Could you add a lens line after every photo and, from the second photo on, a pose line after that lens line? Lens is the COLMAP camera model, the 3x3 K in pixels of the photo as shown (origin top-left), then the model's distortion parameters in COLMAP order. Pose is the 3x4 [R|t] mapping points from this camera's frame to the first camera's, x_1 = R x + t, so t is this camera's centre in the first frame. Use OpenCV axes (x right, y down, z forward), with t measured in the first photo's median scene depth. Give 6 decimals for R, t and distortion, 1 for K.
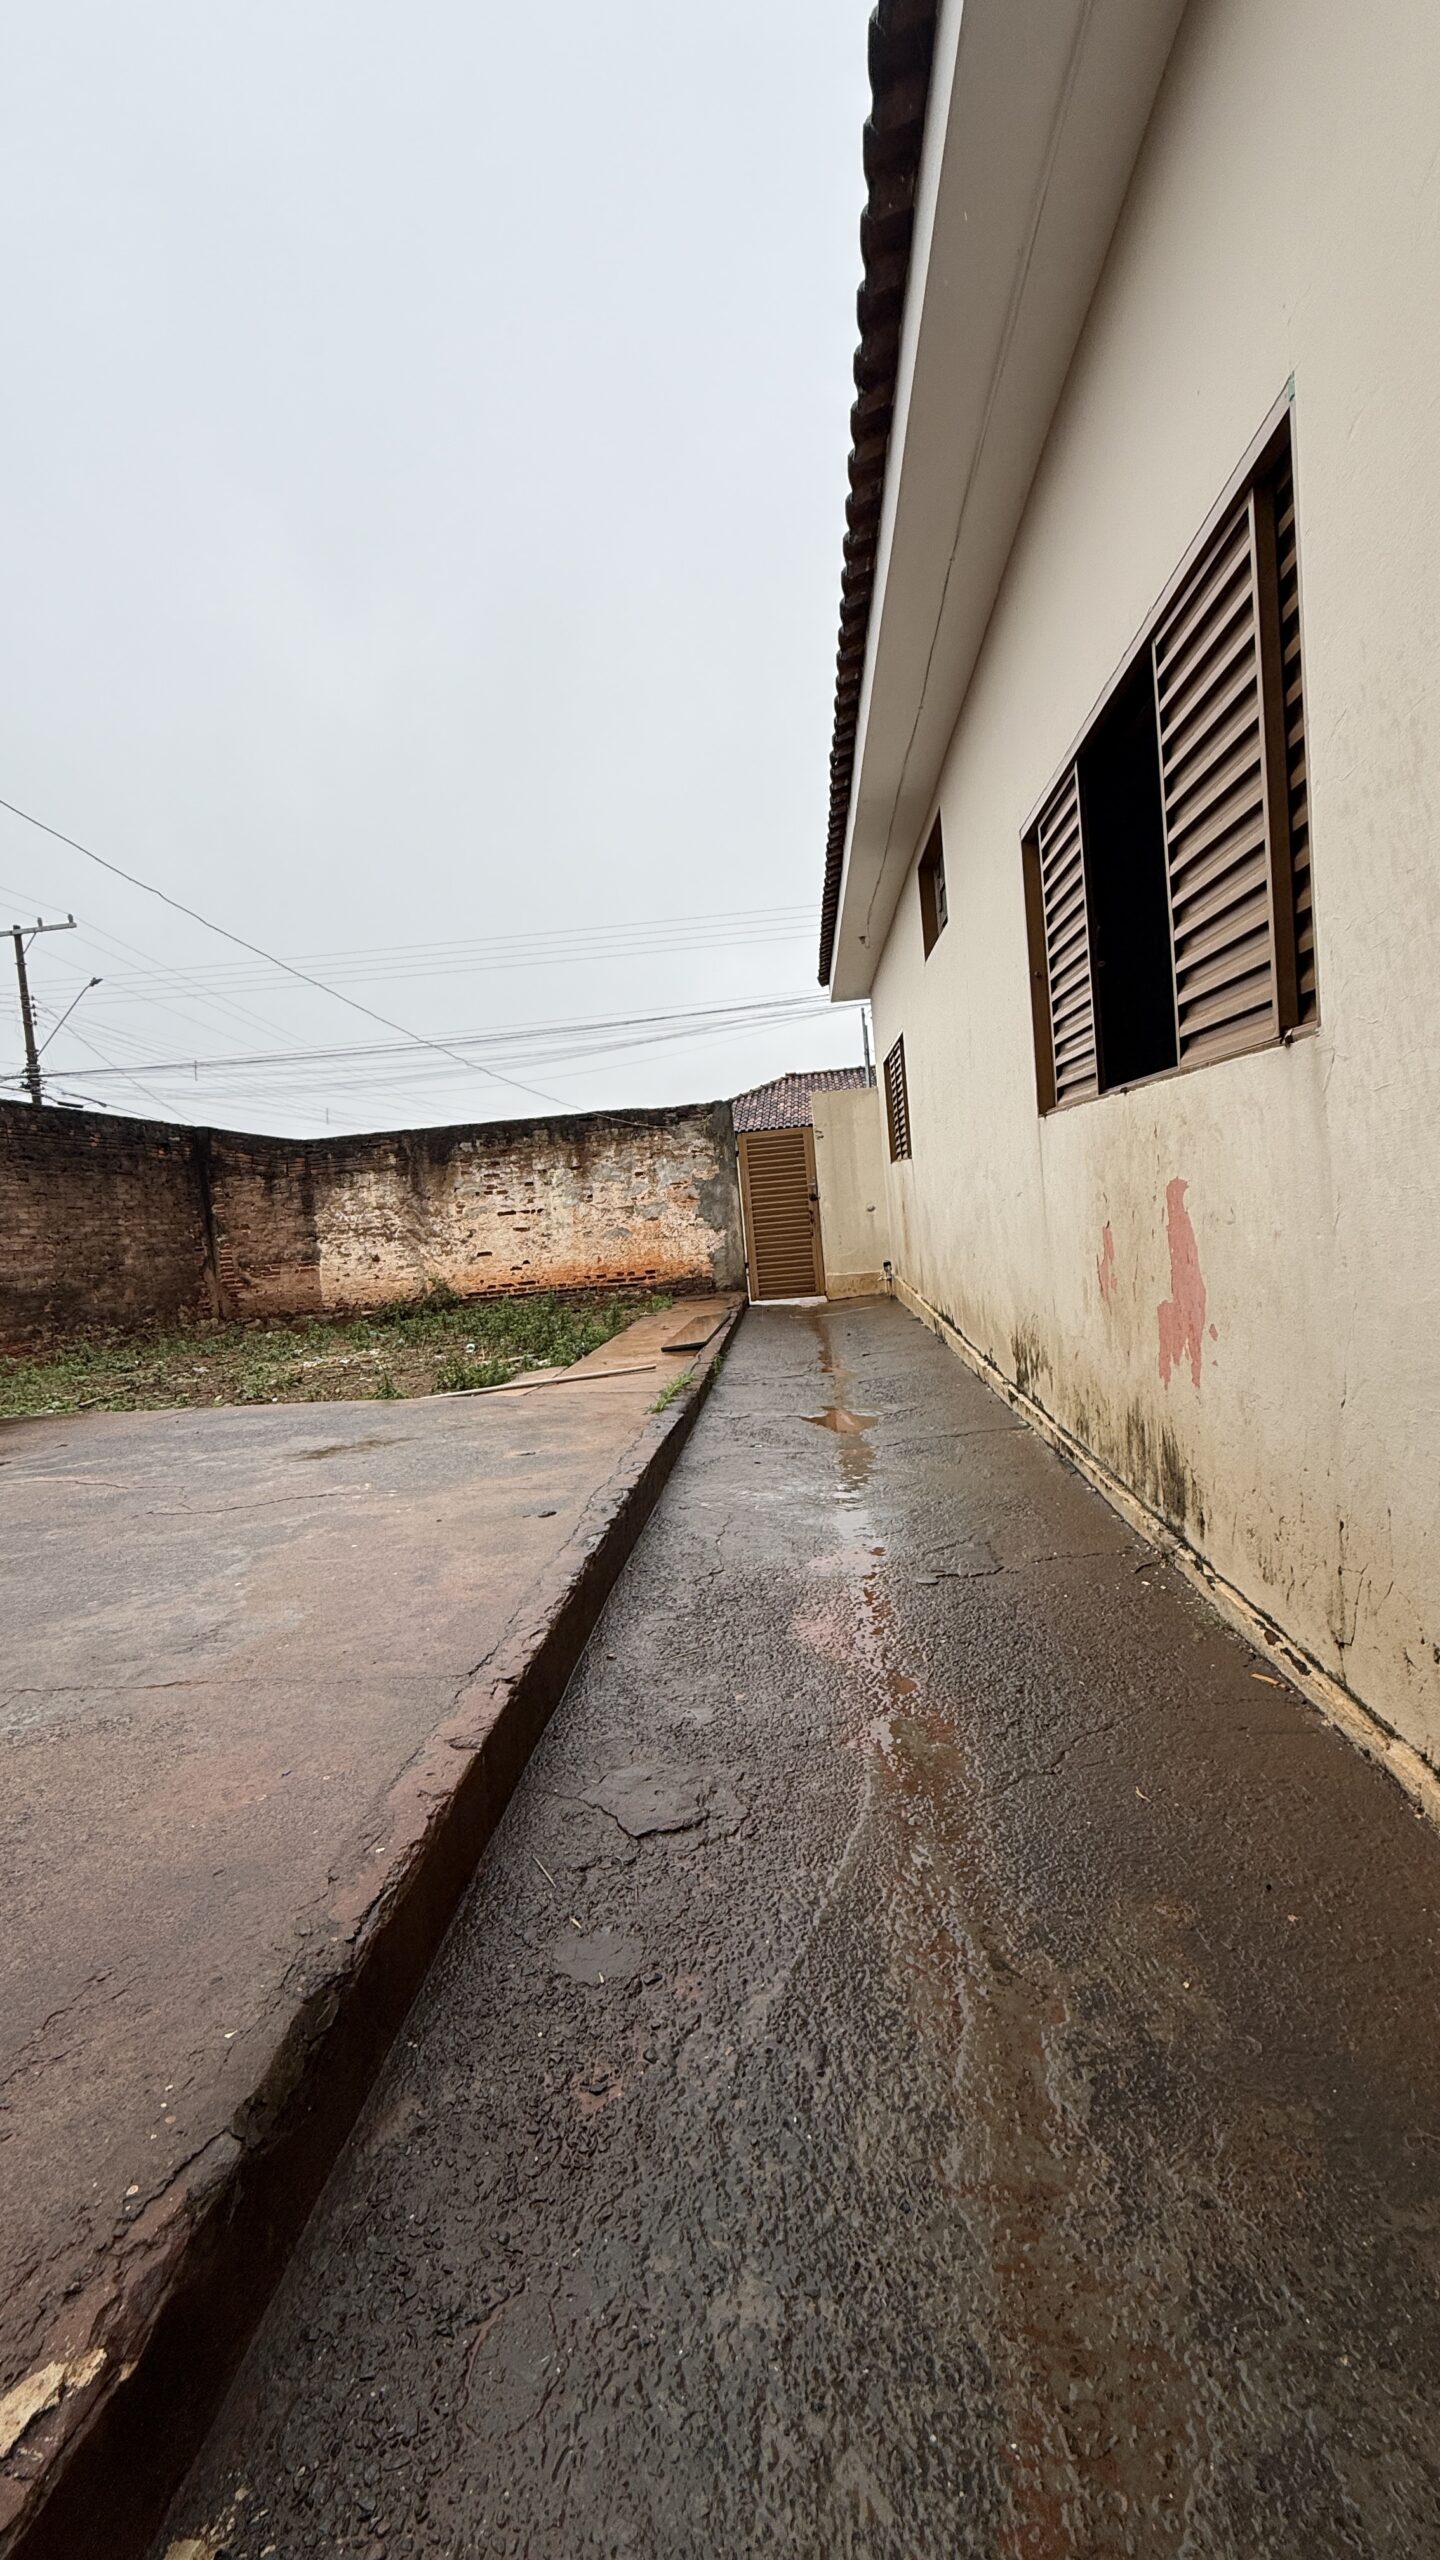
lens RADIAL K [[1015.4, 0, 719.8], [0, 1015.4, 1271.7], [0, 0, 1]] dist [0.000014, 0.000214]
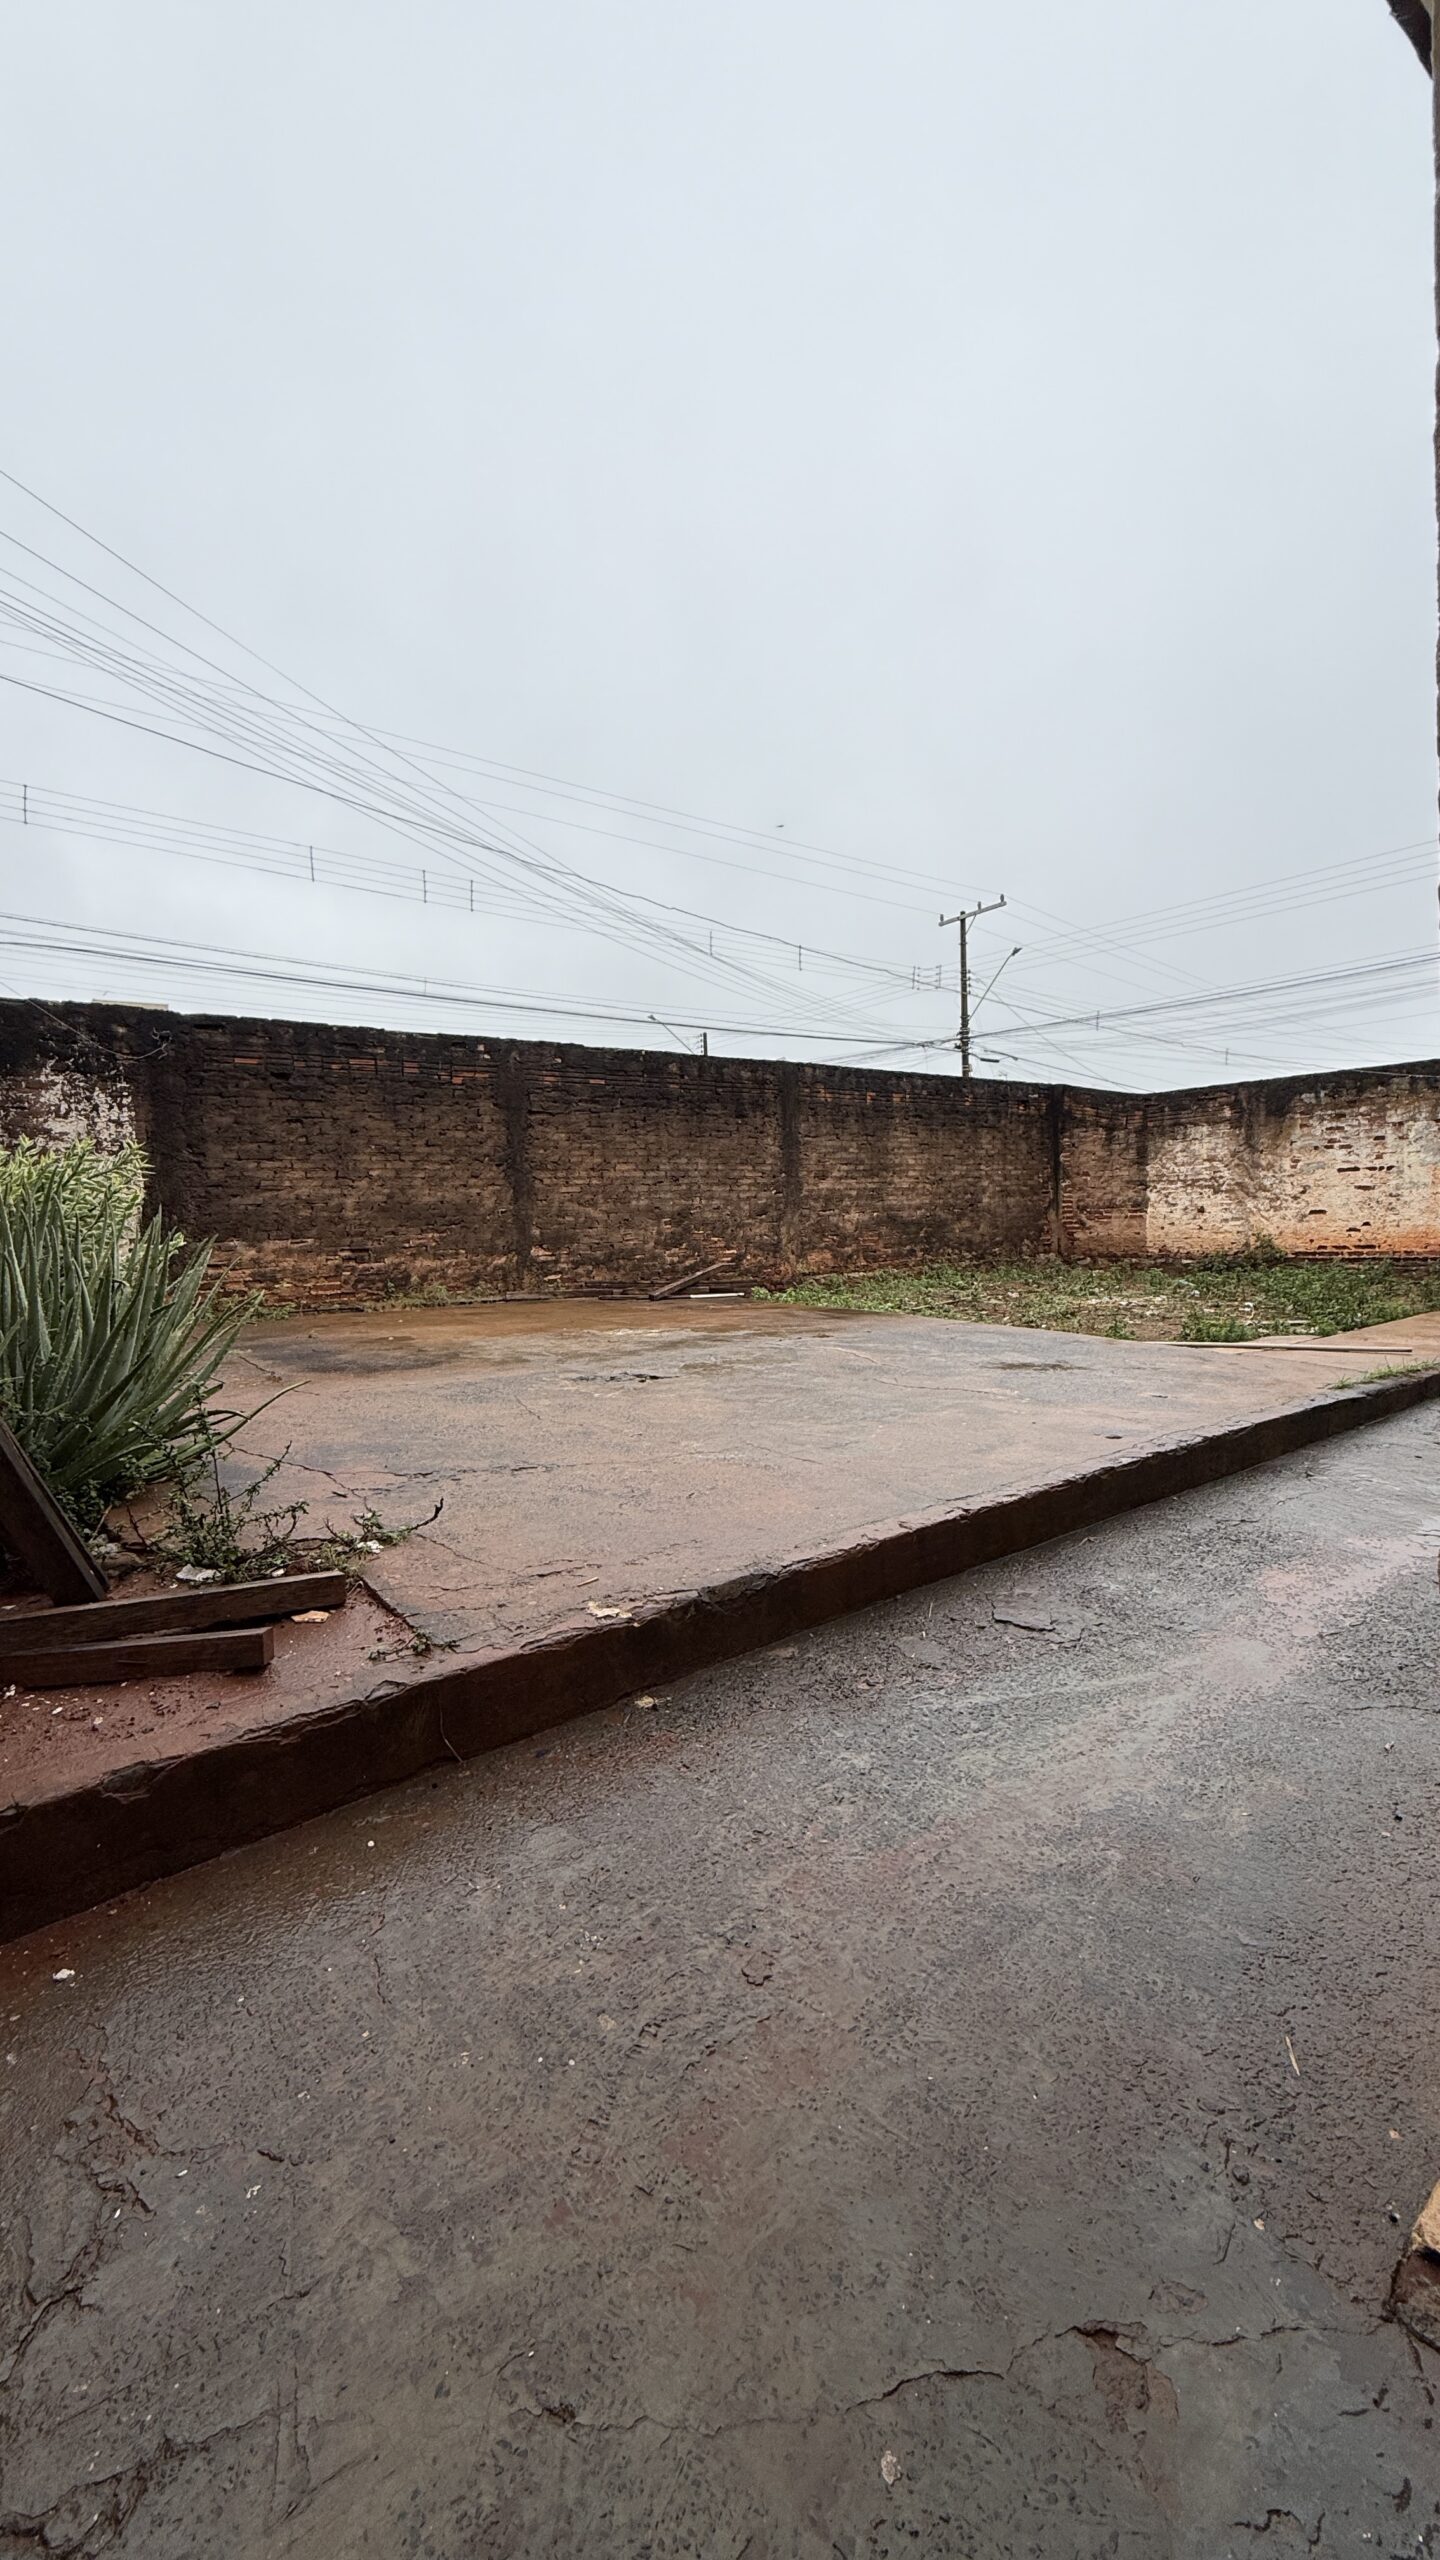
lens RADIAL K [[1015.4, 0, 719.8], [0, 1015.4, 1271.7], [0, 0, 1]] dist [0.000014, 0.000214]
pose [[0.667181, 0.106559, -0.737235, 0.098834], [-0.062664, 0.994236, 0.086996, -0.009584], [0.742256, -0.011844, 0.670012, -0.044979]]
